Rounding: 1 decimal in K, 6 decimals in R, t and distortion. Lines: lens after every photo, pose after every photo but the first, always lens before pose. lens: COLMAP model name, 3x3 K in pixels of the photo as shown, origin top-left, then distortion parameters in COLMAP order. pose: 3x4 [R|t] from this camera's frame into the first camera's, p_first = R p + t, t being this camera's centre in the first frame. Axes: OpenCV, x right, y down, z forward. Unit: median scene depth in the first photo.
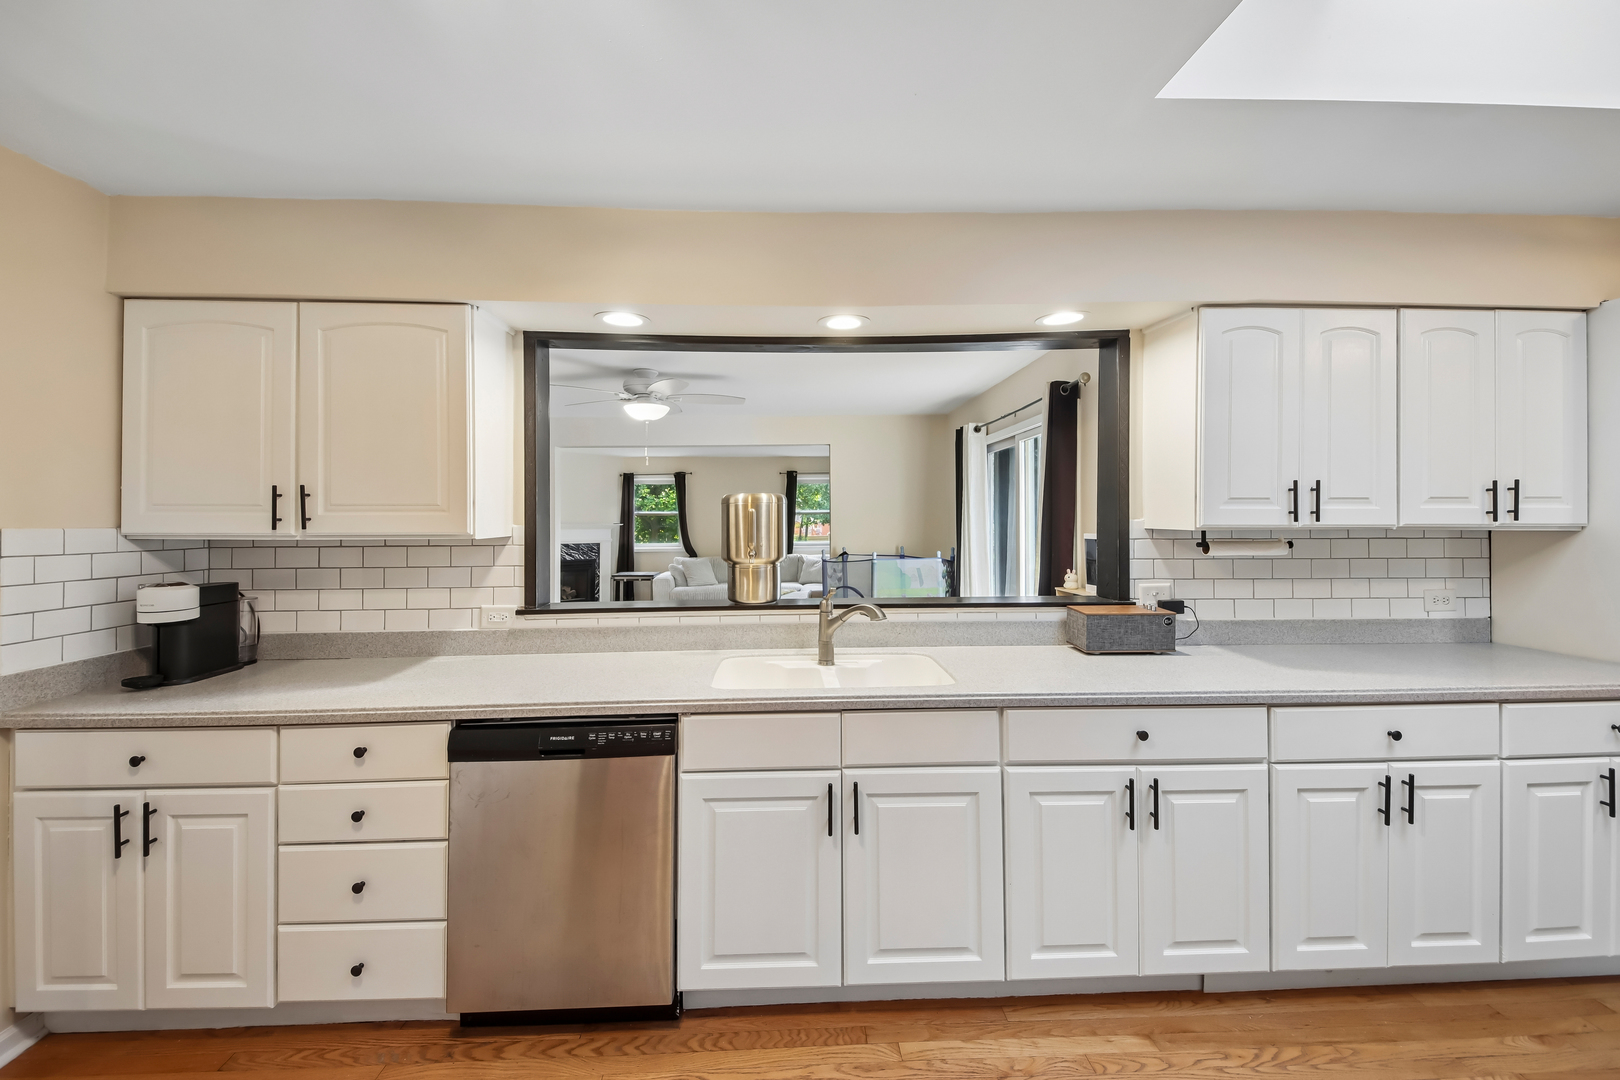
lens RADIAL K [[622.9, 0, 804.4], [0, 622.9, 512.3], [0, 0, 1]] dist [0.043615, -0.021593]
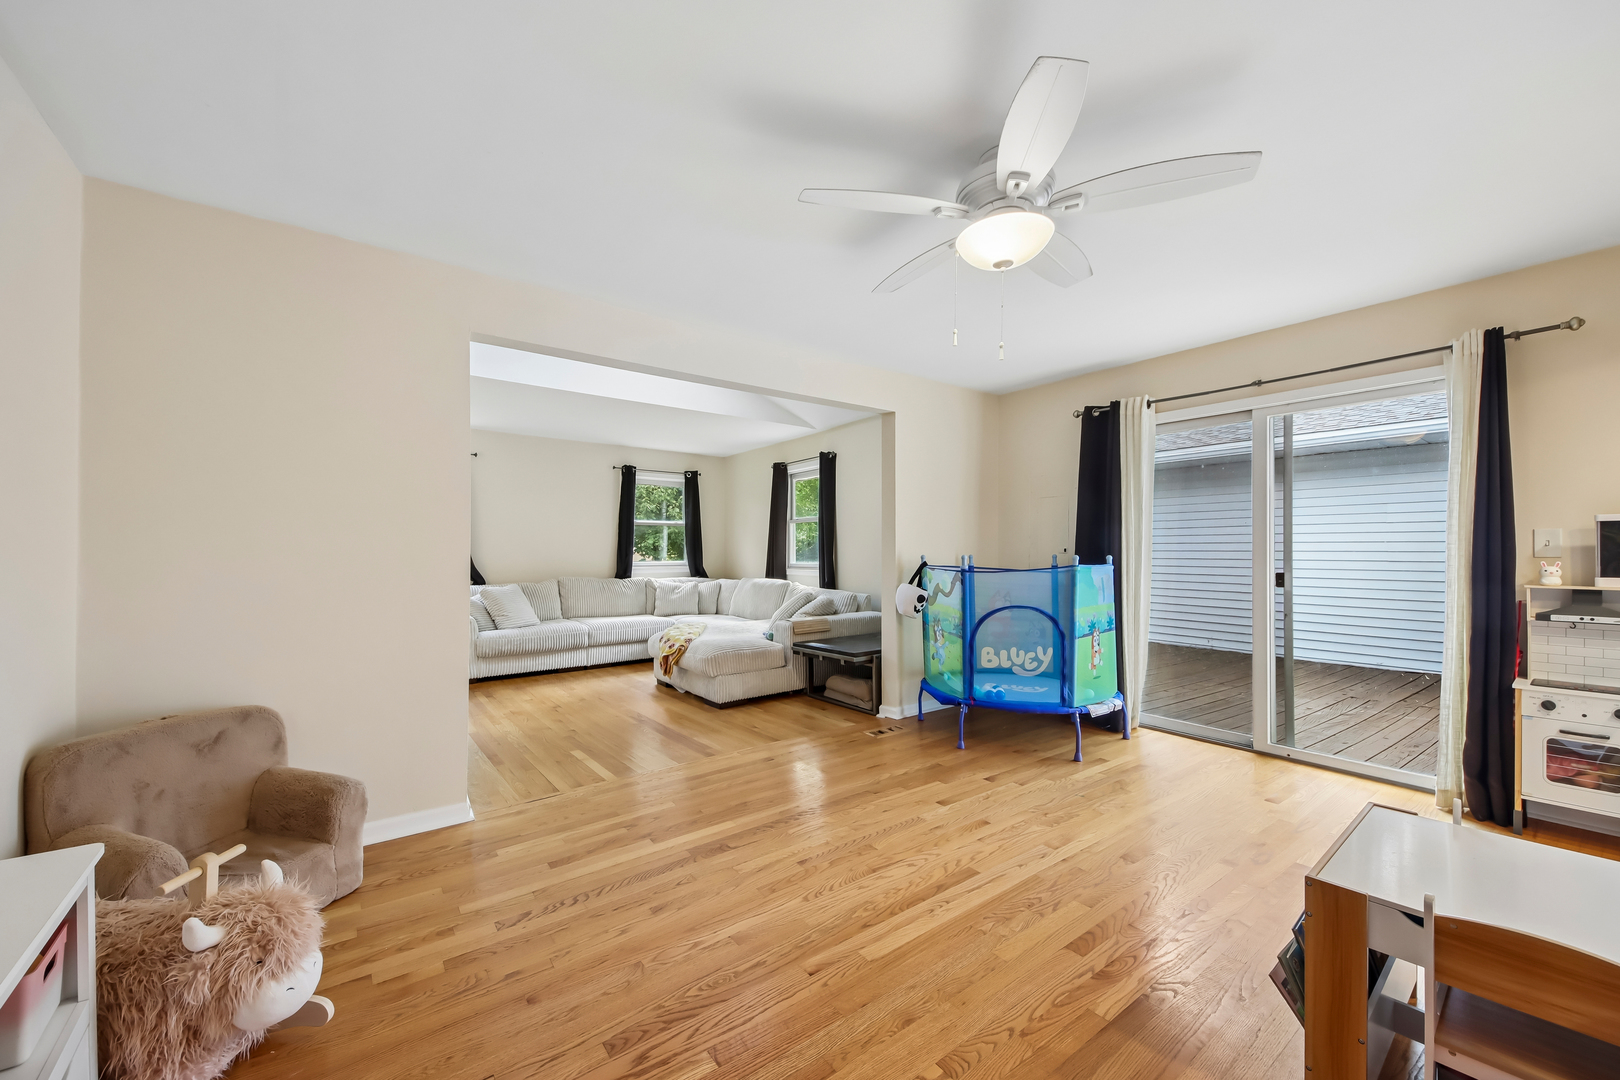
lens RADIAL K [[607.4, 0, 803.1], [0, 607.4, 551.8], [0, 0, 1]] dist [0.060222, -0.029888]
pose [[0.828278, 0.008006, 0.560261, -1.130612], [-0.014327, 0.999874, 0.006891, 0.122908], [-0.560135, -0.013735, 0.828288, 1.231082]]
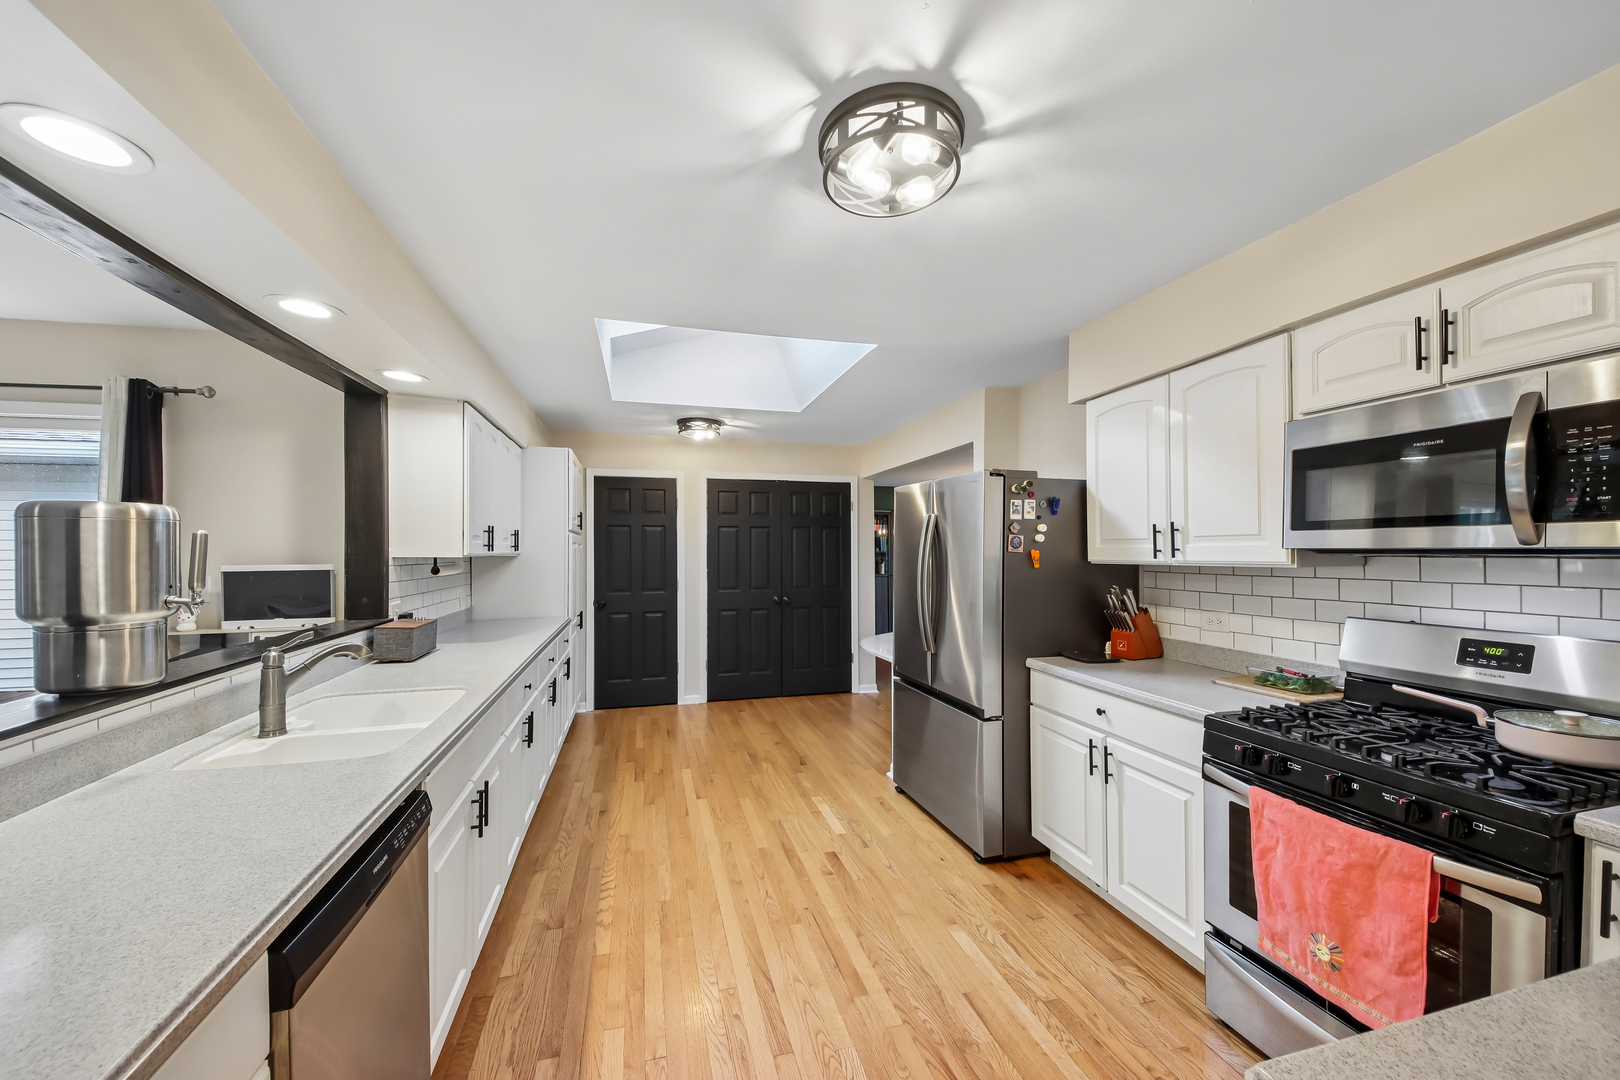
lens RADIAL K [[607.4, 0, 803.1], [0, 607.4, 551.8], [0, 0, 1]] dist [0.060222, -0.029888]
pose [[-0.218675, 0.001029, 0.975797, -0.831683], [-0.006828, 0.999973, -0.002584, 0.013567], [-0.975774, -0.007228, -0.218662, 0.508287]]
